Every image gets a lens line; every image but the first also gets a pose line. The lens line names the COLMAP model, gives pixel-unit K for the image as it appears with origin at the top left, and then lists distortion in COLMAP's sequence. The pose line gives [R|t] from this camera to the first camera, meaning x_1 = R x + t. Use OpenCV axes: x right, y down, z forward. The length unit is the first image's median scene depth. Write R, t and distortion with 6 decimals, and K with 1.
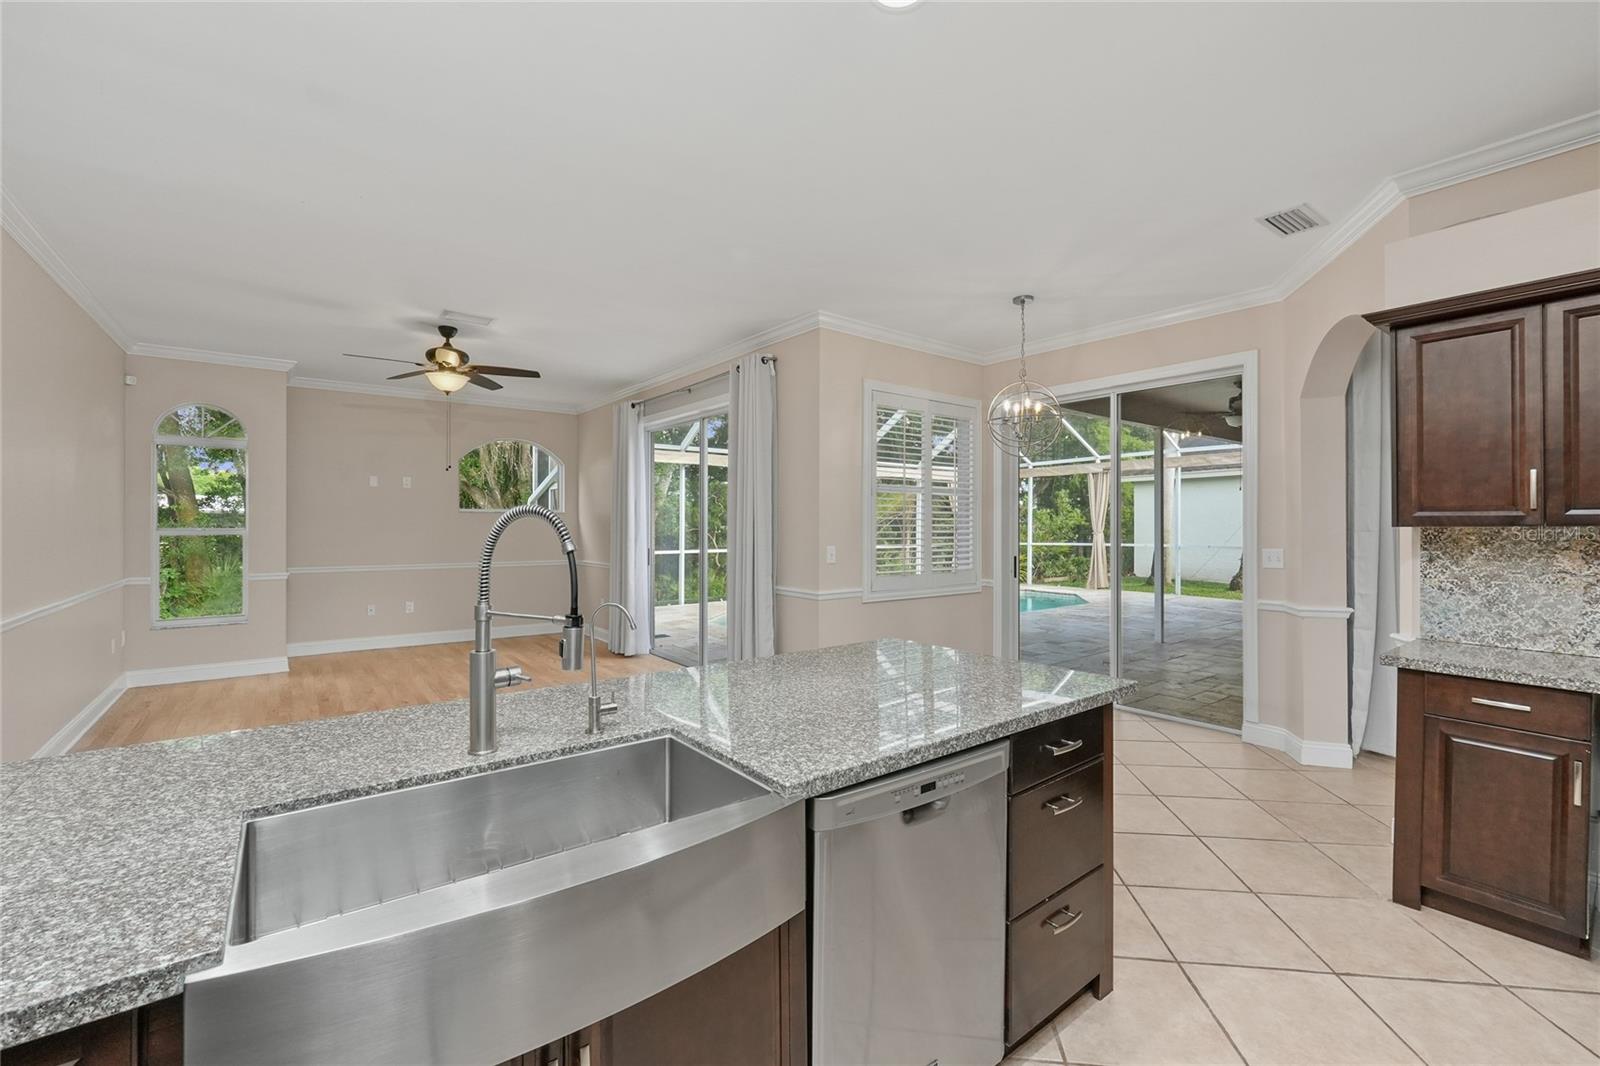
lens RADIAL K [[669.8, 0, 786.6], [0, 669.8, 522.1], [0, 0, 1]] dist [-0.008418, 0.001291]
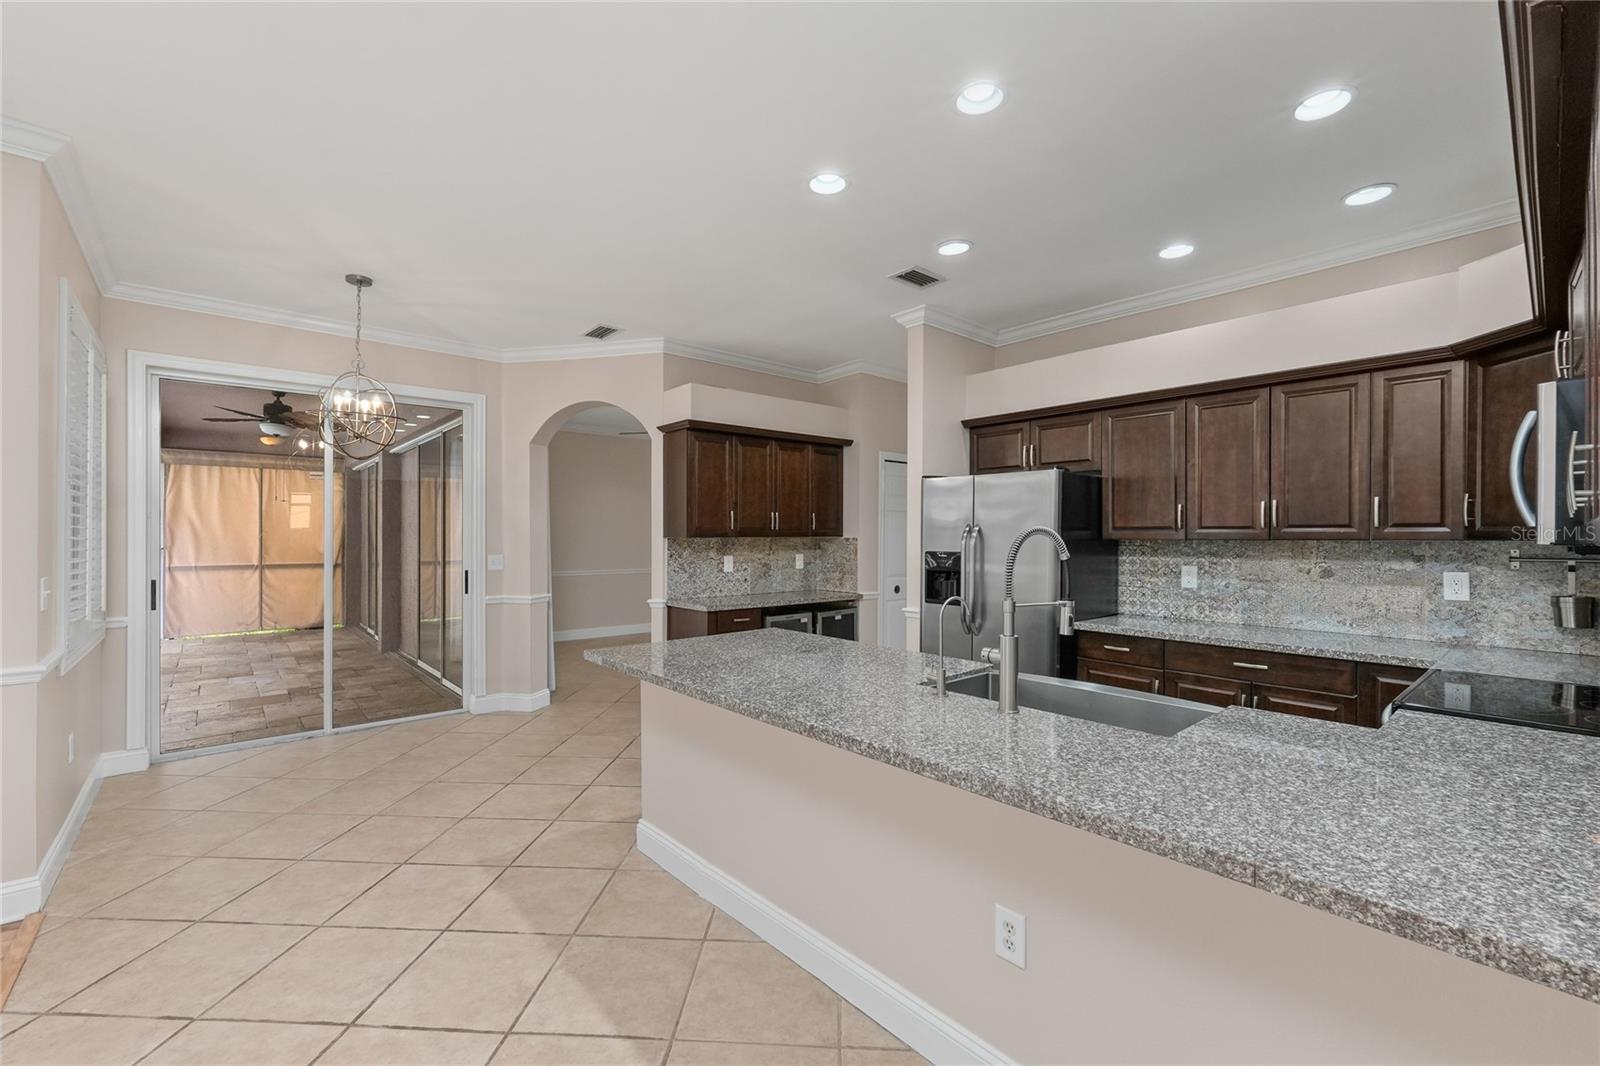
lens RADIAL K [[669.8, 0, 805.2], [0, 669.8, 535.5], [0, 0, 1]] dist [-0.008418, 0.001291]
pose [[-0.073559, -0.003974, 0.997283, -1.841042], [-0.001996, 0.999991, 0.003837, -0.013772], [-0.997289, -0.001709, -0.073566, 1.579710]]
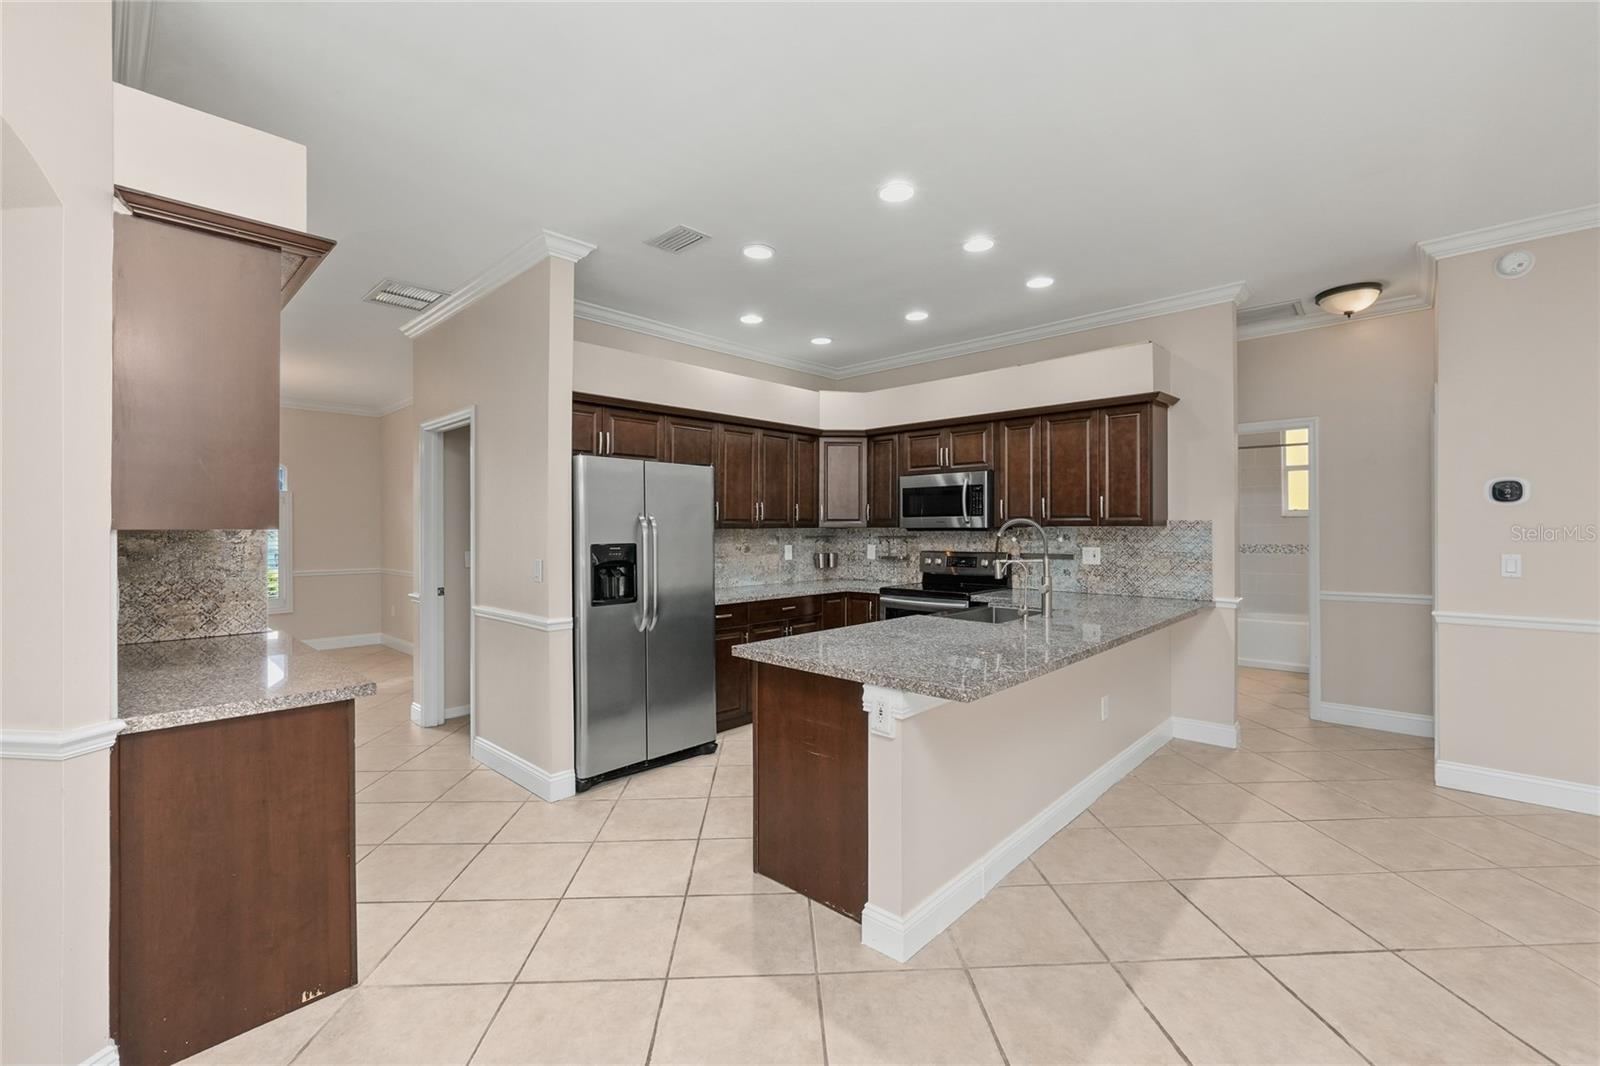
lens RADIAL K [[669.8, 0, 791.8], [0, 669.8, 529.5], [0, 0, 1]] dist [-0.008418, 0.001291]
pose [[-0.987294, 0.000483, -0.158903, 0.940294], [0.000408, 1.000000, 0.000502, 0.013649], [0.158903, 0.000430, -0.987294, 3.496638]]
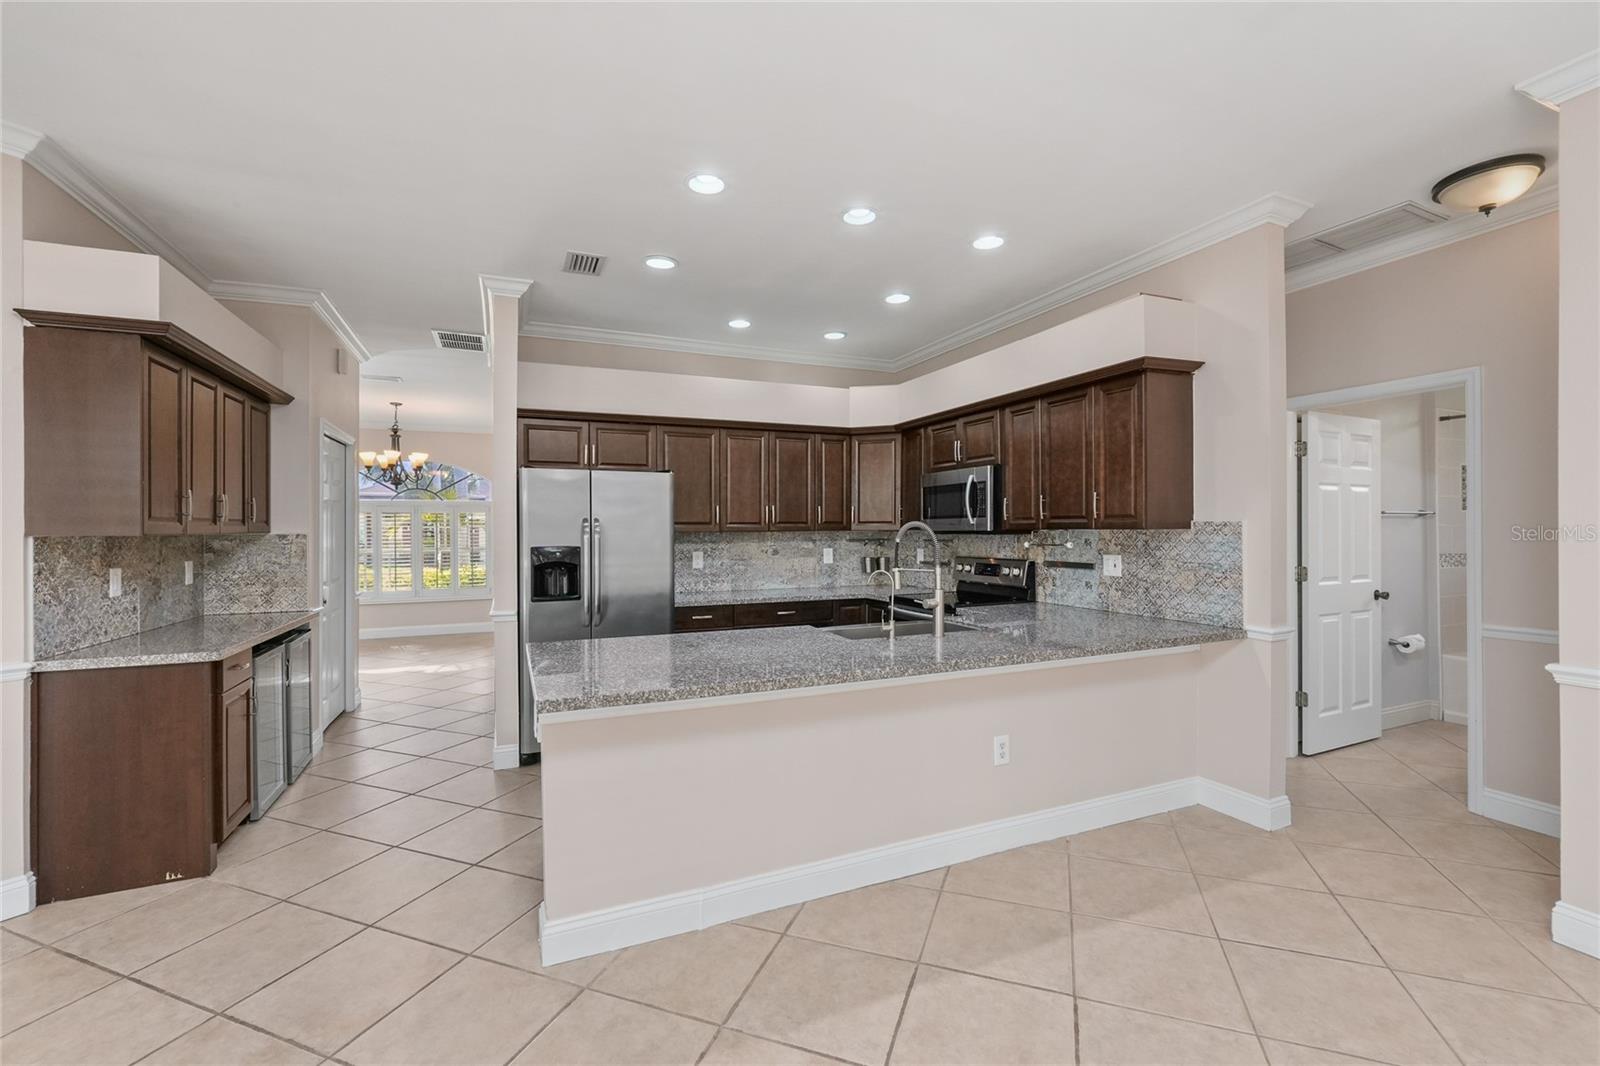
lens RADIAL K [[669.8, 0, 791.2], [0, 669.8, 534.7], [0, 0, 1]] dist [-0.008418, 0.001291]
pose [[-0.970170, 0.000178, 0.242427, -0.534782], [0.001941, 0.999973, 0.007032, 0.000613], [-0.242419, 0.007292, -0.970144, 3.368277]]
